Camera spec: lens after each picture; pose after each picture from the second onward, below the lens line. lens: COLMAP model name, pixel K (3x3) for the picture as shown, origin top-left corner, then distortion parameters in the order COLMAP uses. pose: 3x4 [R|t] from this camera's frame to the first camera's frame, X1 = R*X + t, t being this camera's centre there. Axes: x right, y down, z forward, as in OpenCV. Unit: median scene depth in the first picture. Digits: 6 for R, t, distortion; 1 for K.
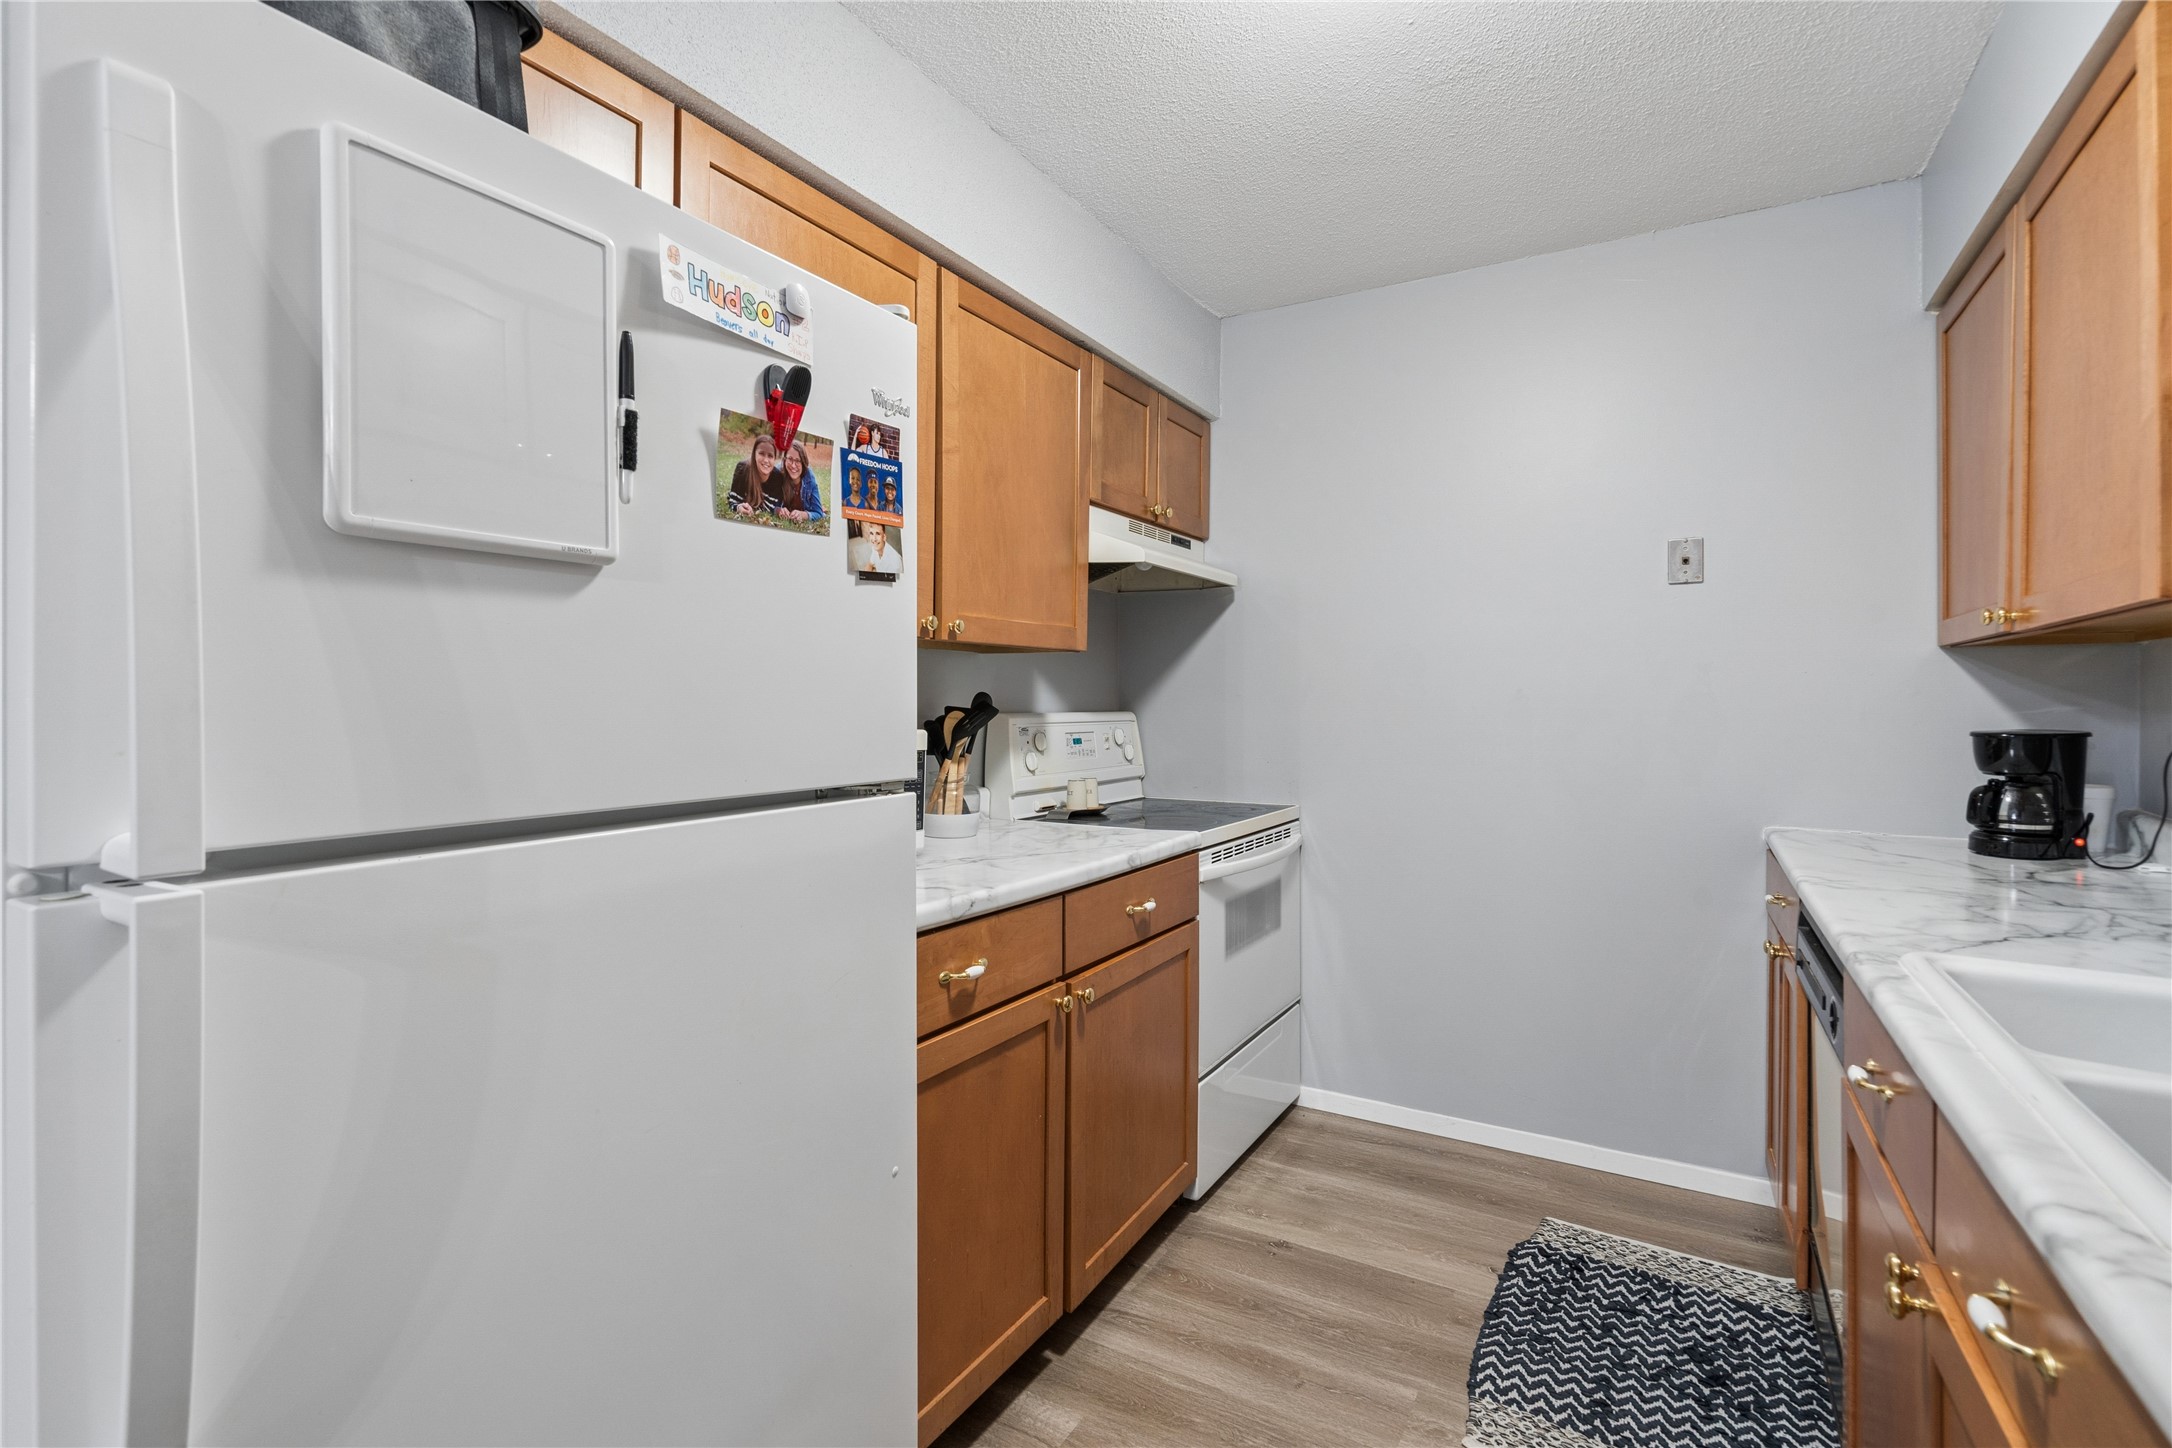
lens RADIAL K [[1001.0, 0, 1072.2], [0, 1001.0, 703.8], [0, 0, 1]] dist [-0.000316, 0.000196]
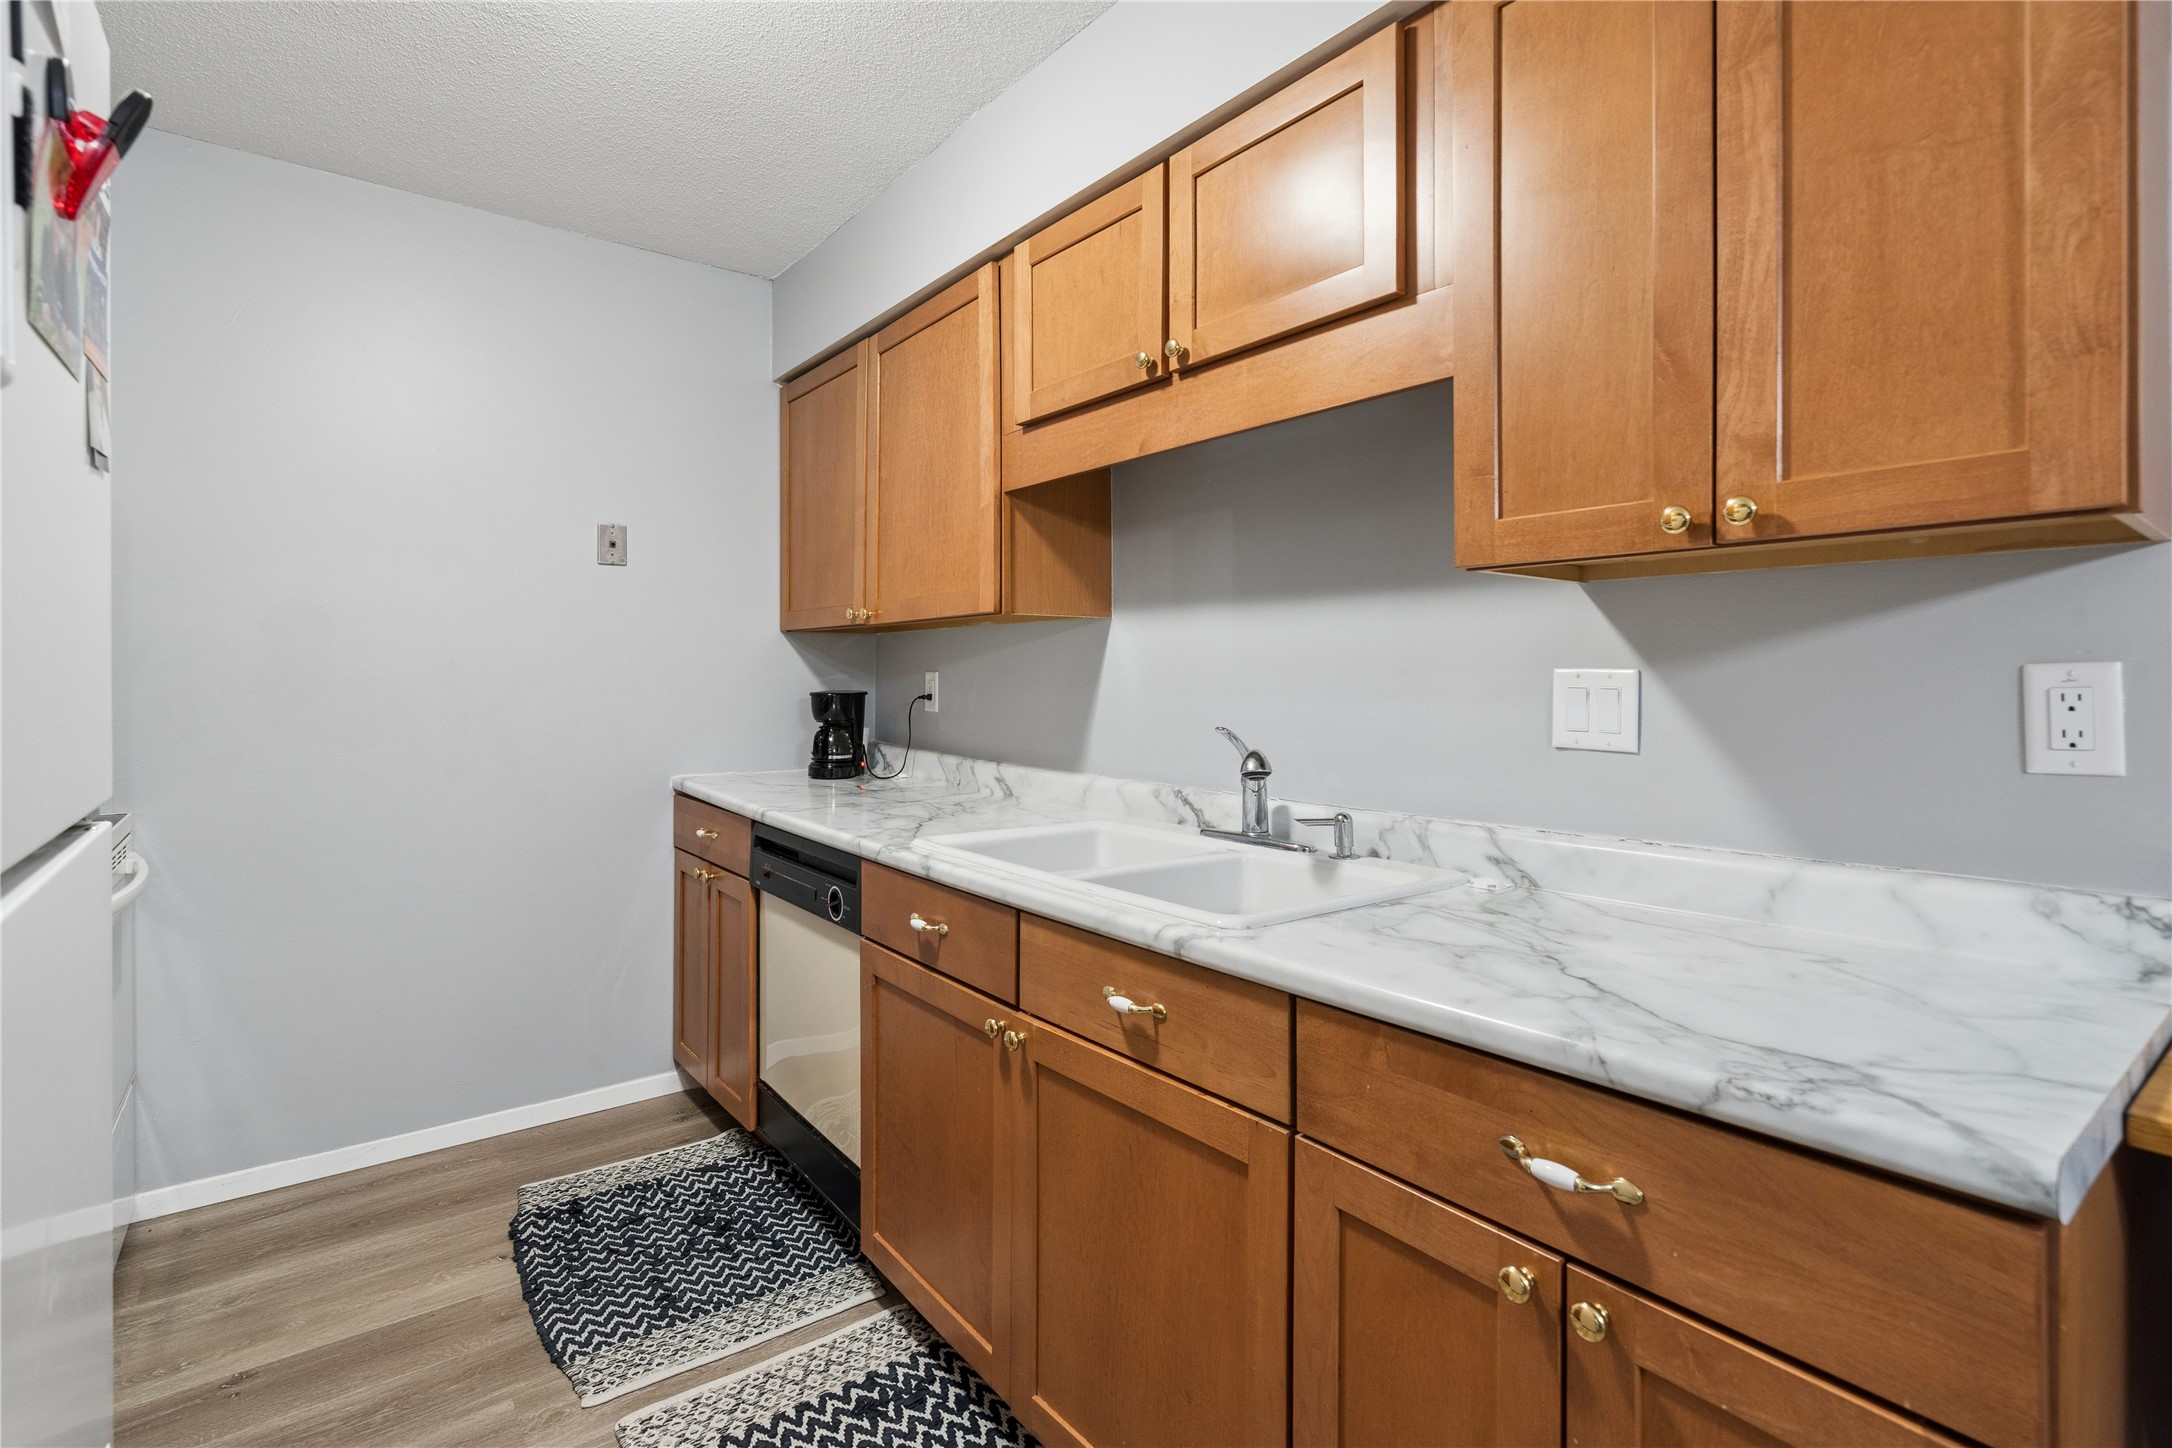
lens RADIAL K [[1001.0, 0, 1078.5], [0, 1001.0, 678.5], [0, 0, 1]] dist [-0.000316, 0.000196]
pose [[0.368744, -0.003342, 0.929525, -0.286589], [-0.000049, 0.999993, 0.003615, 0.002791], [-0.929531, -0.001379, 0.368742, 0.133552]]
